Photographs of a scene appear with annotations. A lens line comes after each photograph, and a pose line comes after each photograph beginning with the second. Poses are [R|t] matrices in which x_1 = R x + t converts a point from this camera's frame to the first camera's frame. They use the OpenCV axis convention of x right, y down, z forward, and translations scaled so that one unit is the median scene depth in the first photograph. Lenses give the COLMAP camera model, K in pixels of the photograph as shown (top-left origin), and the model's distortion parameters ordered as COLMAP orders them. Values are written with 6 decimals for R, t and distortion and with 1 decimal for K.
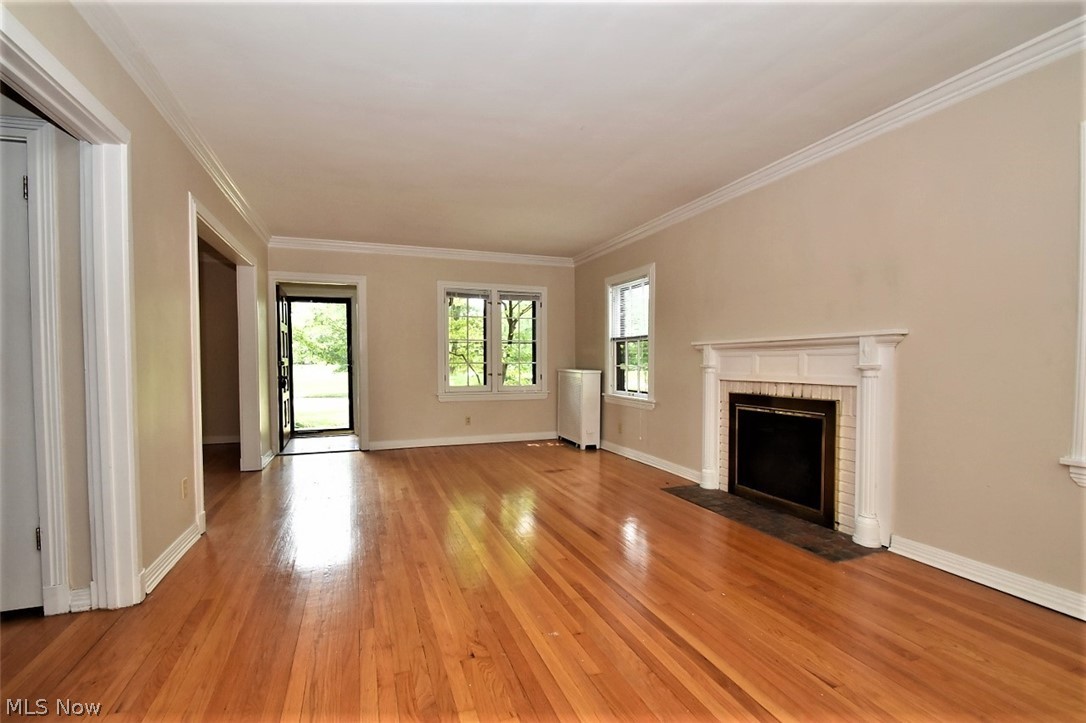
lens RADIAL K [[472.1, 0, 525.7], [0, 472.1, 376.2], [0, 0, 1]] dist [-0.016486, -0.000895]
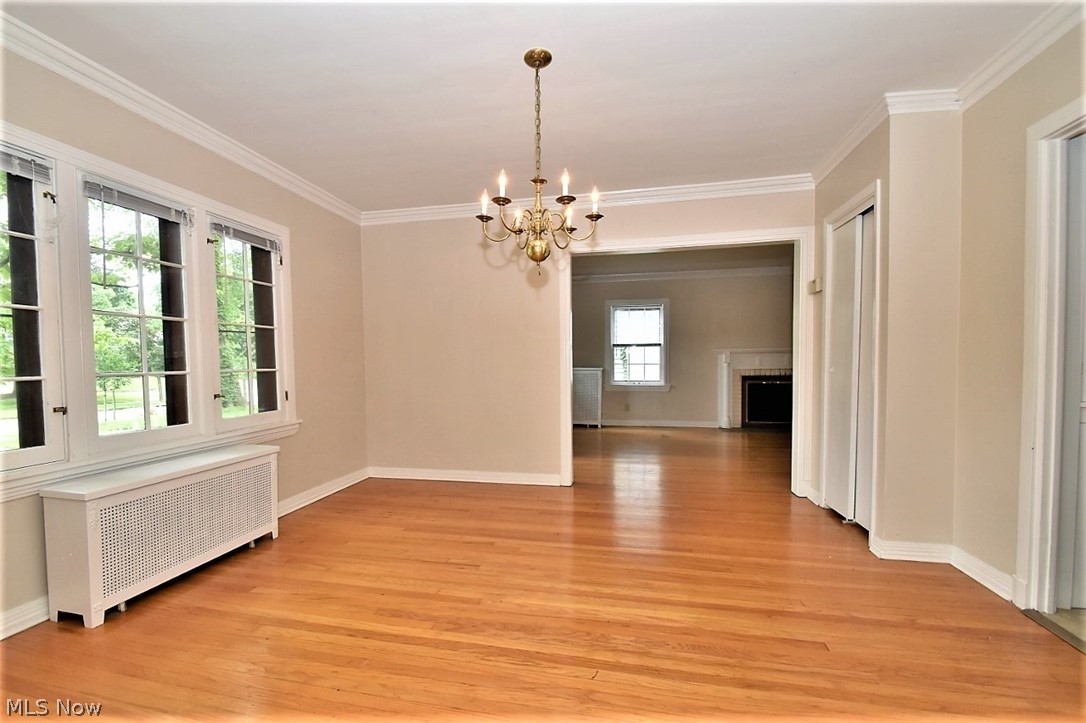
lens RADIAL K [[472.1, 0, 525.7], [0, 472.1, 376.2], [0, 0, 1]] dist [-0.016486, -0.000895]
pose [[0.530203, -0.033758, 0.847198, -1.647208], [0.040428, 0.999077, 0.014508, -0.025935], [-0.846906, 0.026558, 0.531078, 0.720605]]
